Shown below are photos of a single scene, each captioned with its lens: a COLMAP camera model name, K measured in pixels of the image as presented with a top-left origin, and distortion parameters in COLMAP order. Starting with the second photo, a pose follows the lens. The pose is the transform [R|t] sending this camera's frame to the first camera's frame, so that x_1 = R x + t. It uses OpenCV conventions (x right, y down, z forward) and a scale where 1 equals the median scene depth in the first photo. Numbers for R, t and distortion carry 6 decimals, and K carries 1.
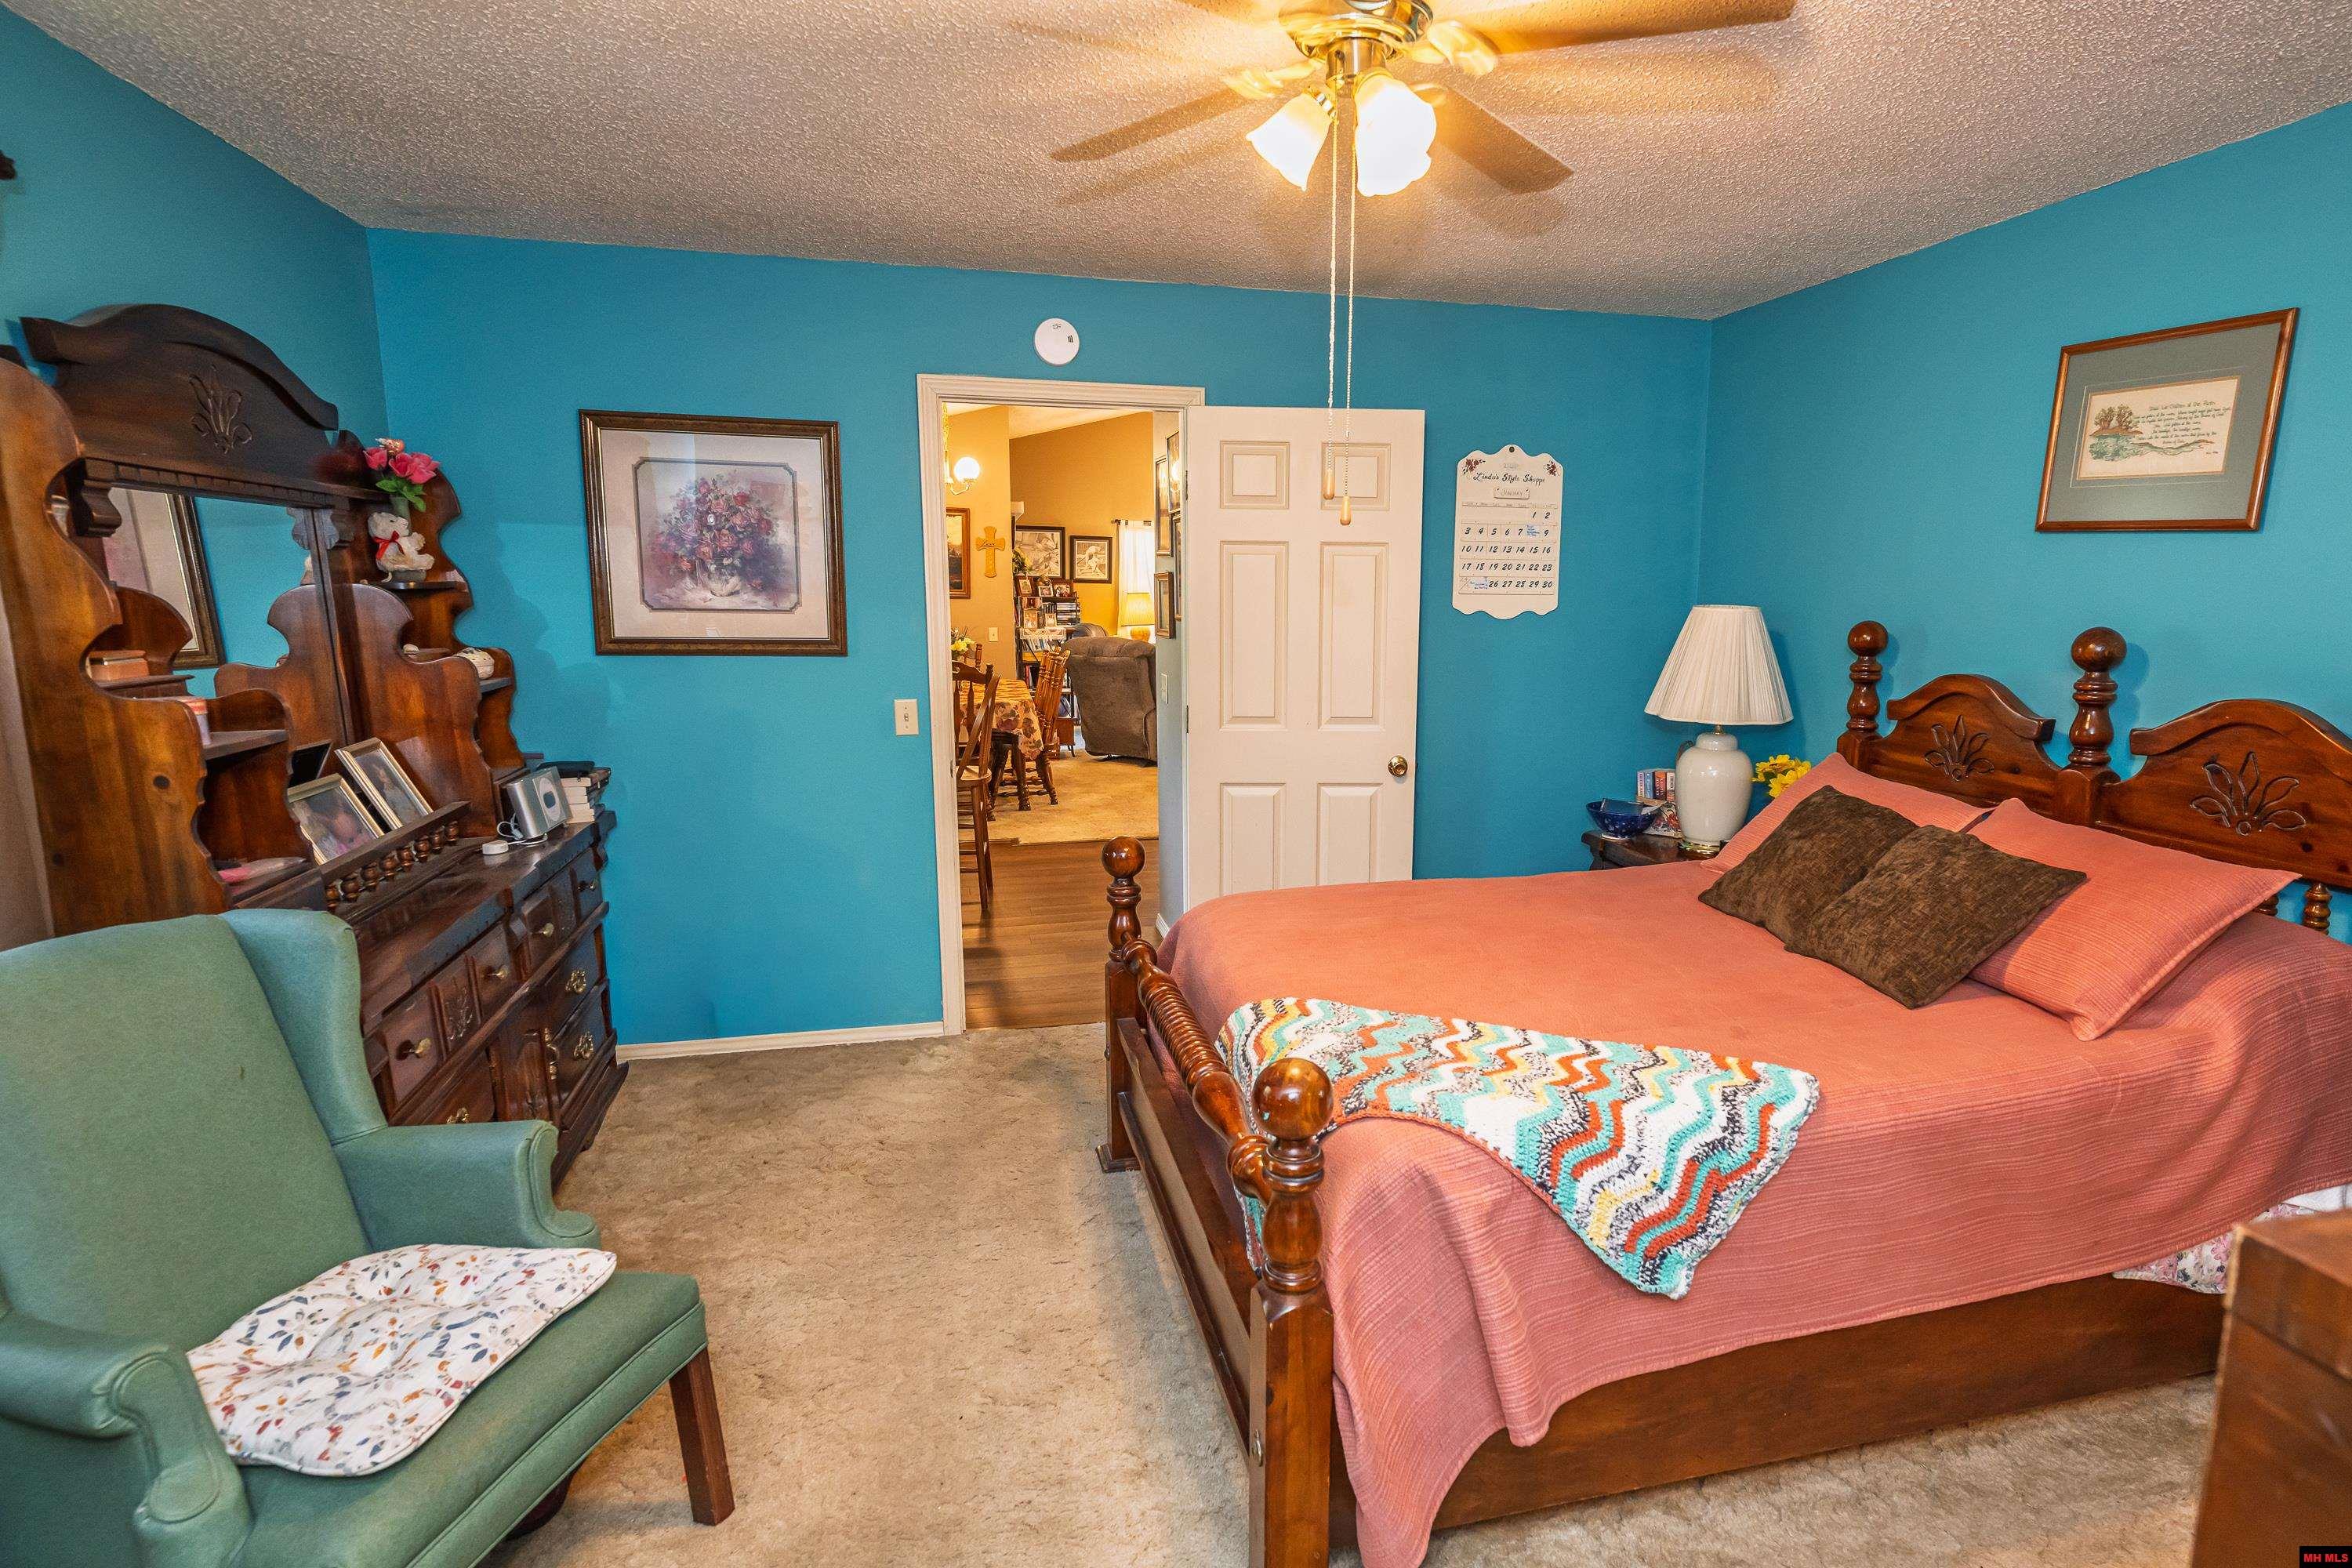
lens RADIAL K [[1117.8, 0, 1180.3], [0, 1117.8, 786.5], [0, 0, 1]] dist [-0.002604, 0.003868]
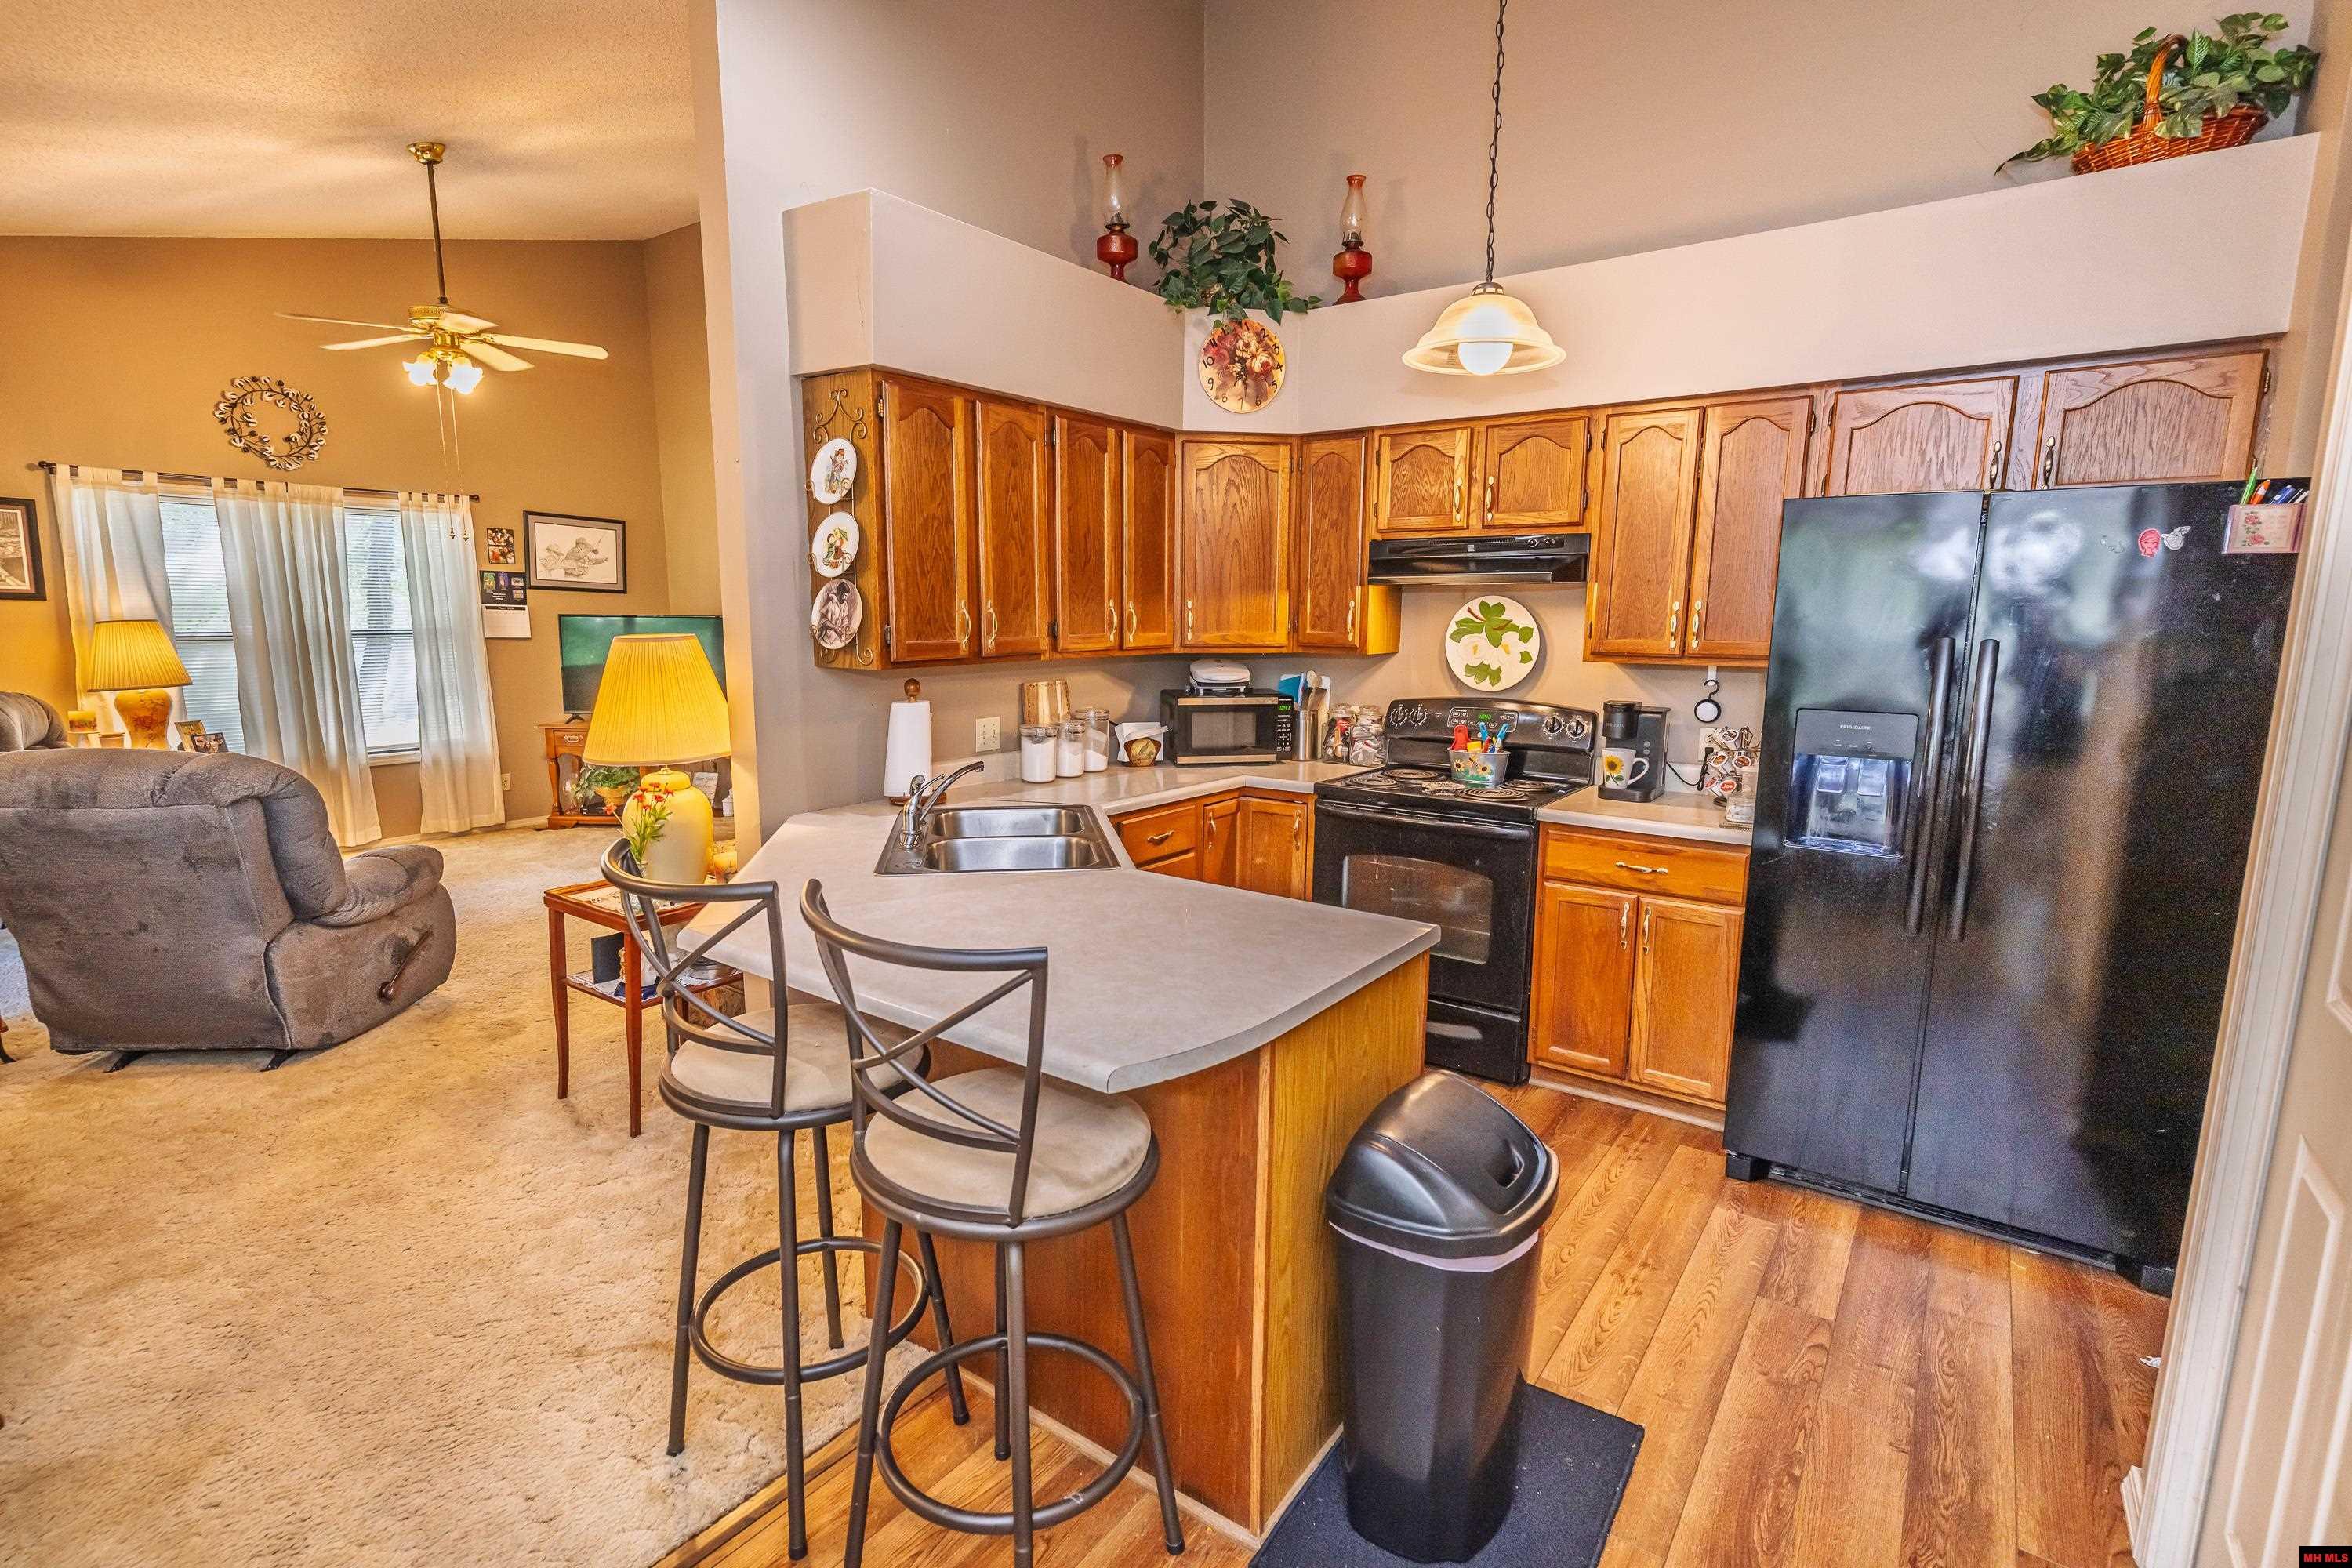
lens RADIAL K [[1117.8, 0, 1166.0], [0, 1117.8, 785.3], [0, 0, 1]] dist [-0.002604, 0.003868]
pose [[0.729624, -0.103588, 0.675957, -0.045173], [0.115663, 0.992913, 0.027314, -0.067042], [-0.673996, 0.058254, 0.736434, 0.362127]]
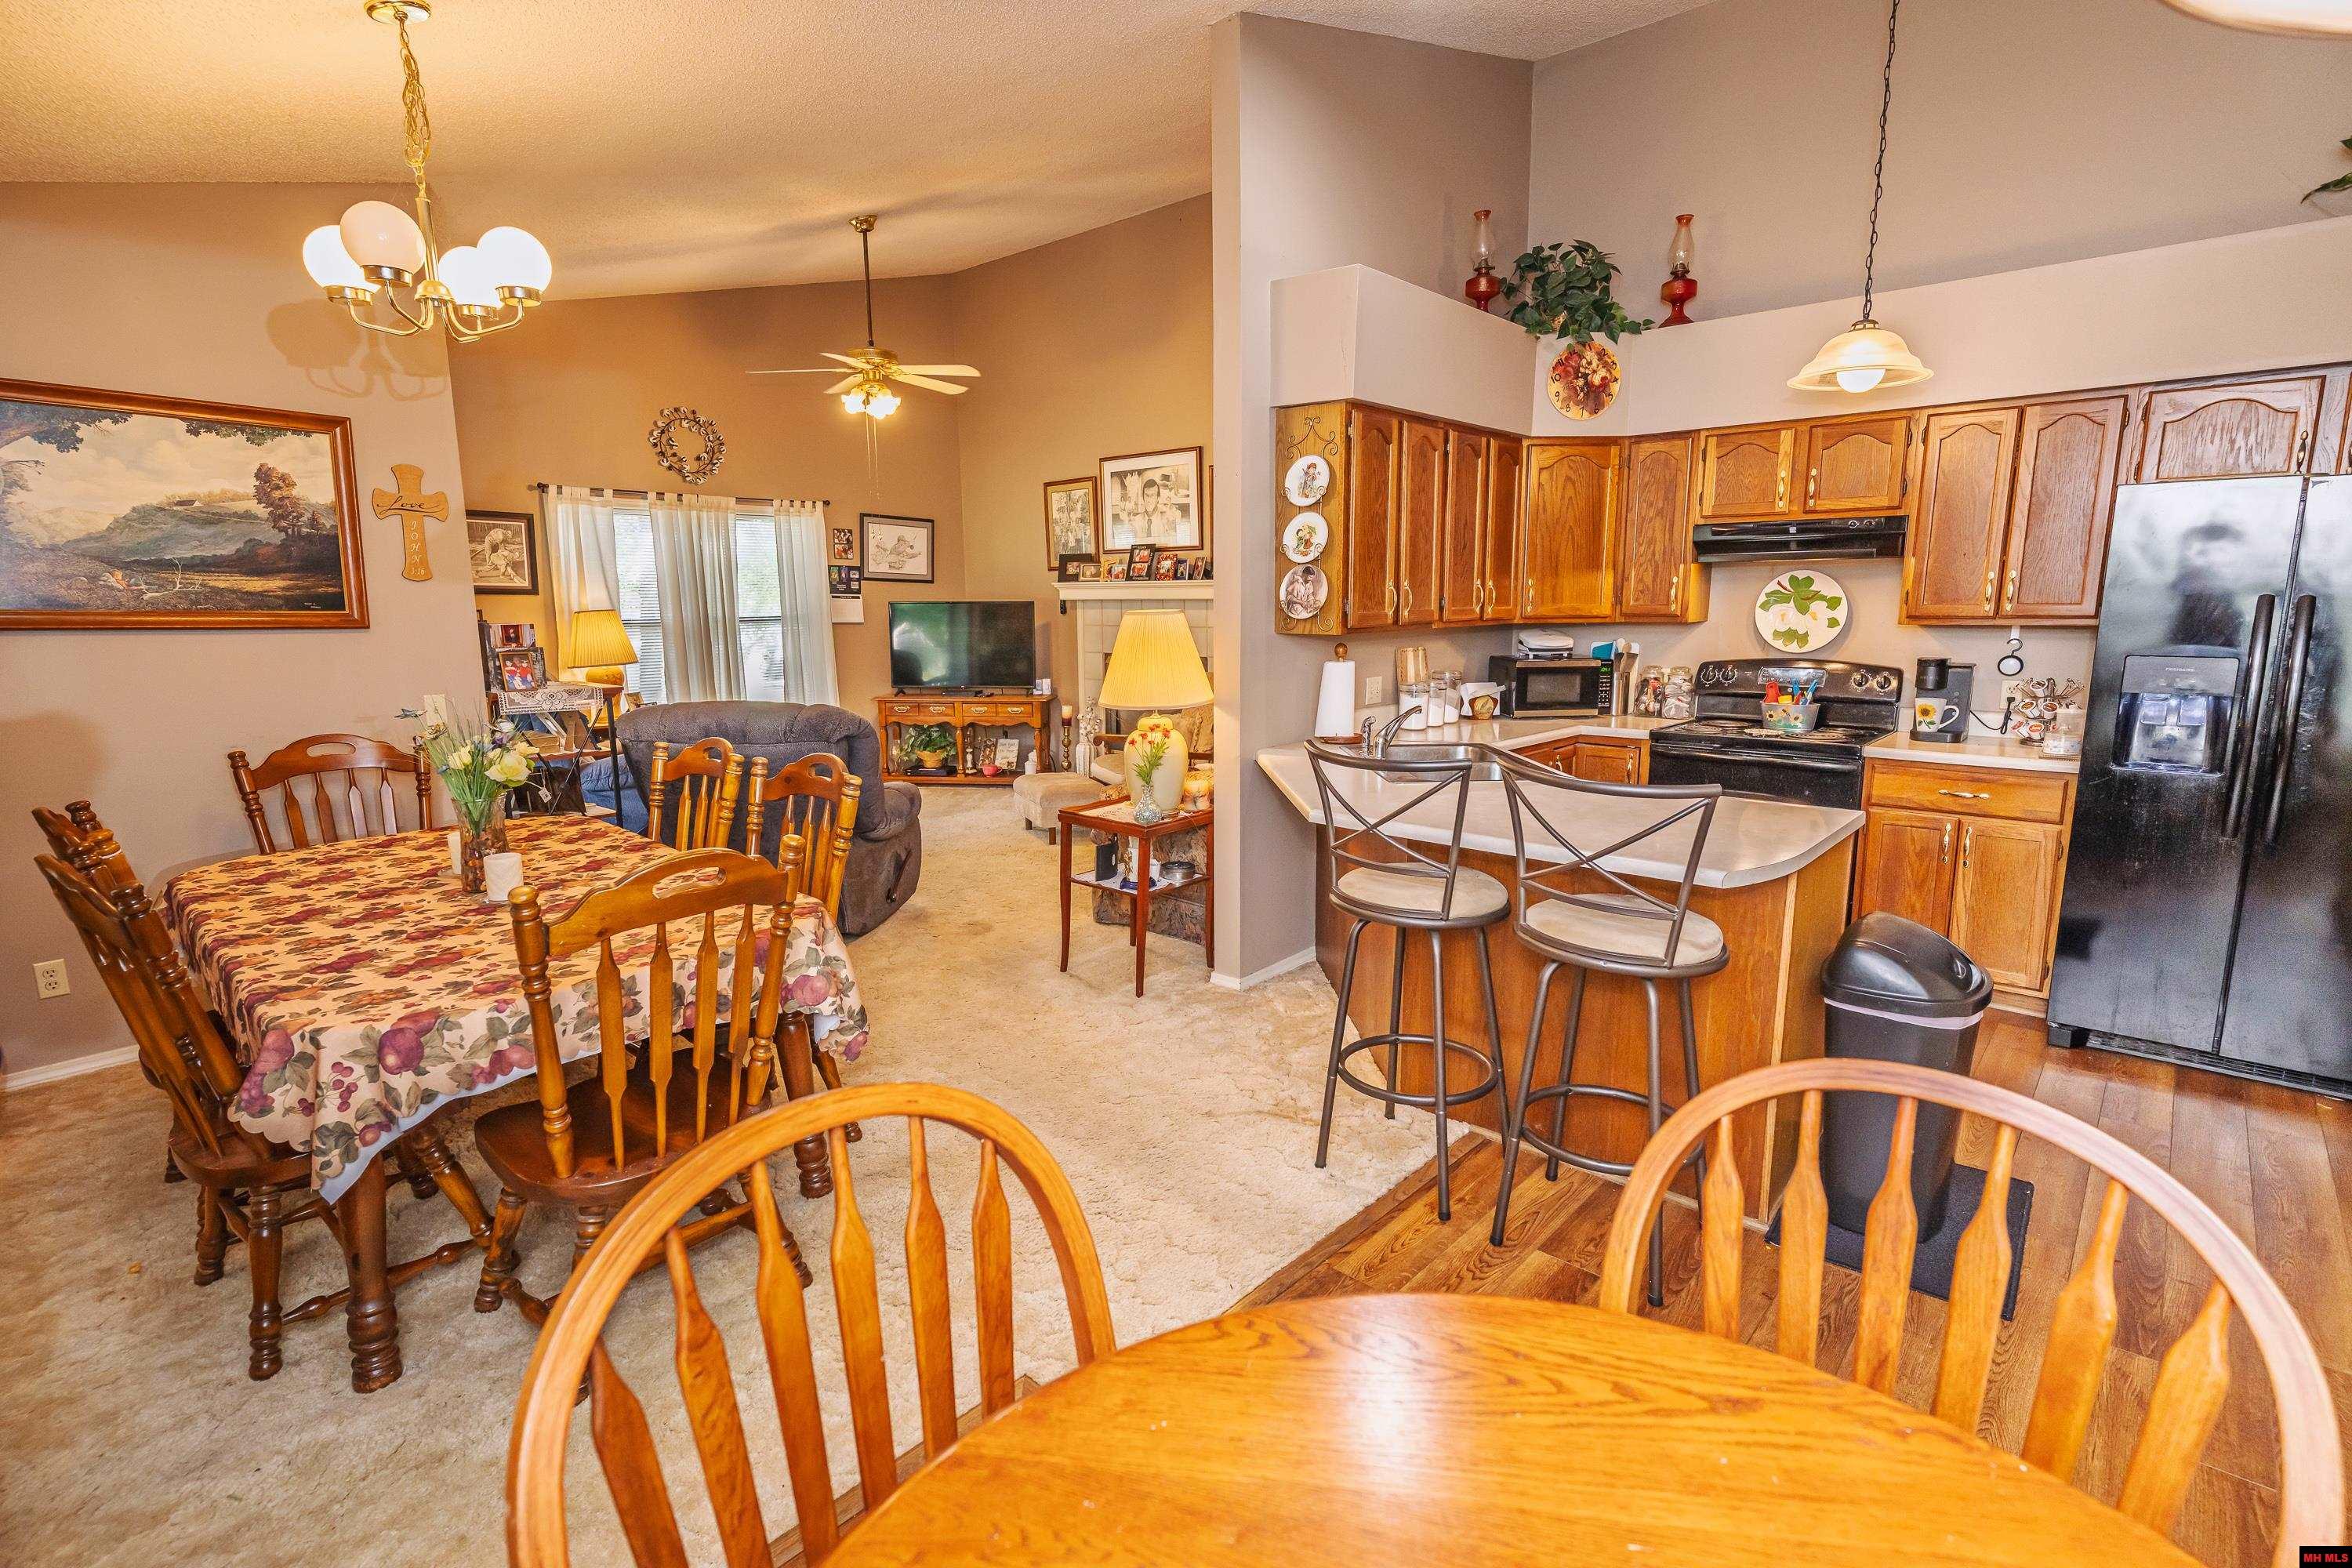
lens RADIAL K [[1117.8, 0, 1171.7], [0, 1117.8, 781.3], [0, 0, 1]] dist [-0.002604, 0.003868]
pose [[0.796418, -0.106505, 0.595294, -0.155569], [0.115527, 0.993036, 0.023107, -0.064349], [-0.593609, 0.050370, 0.803176, 0.360630]]
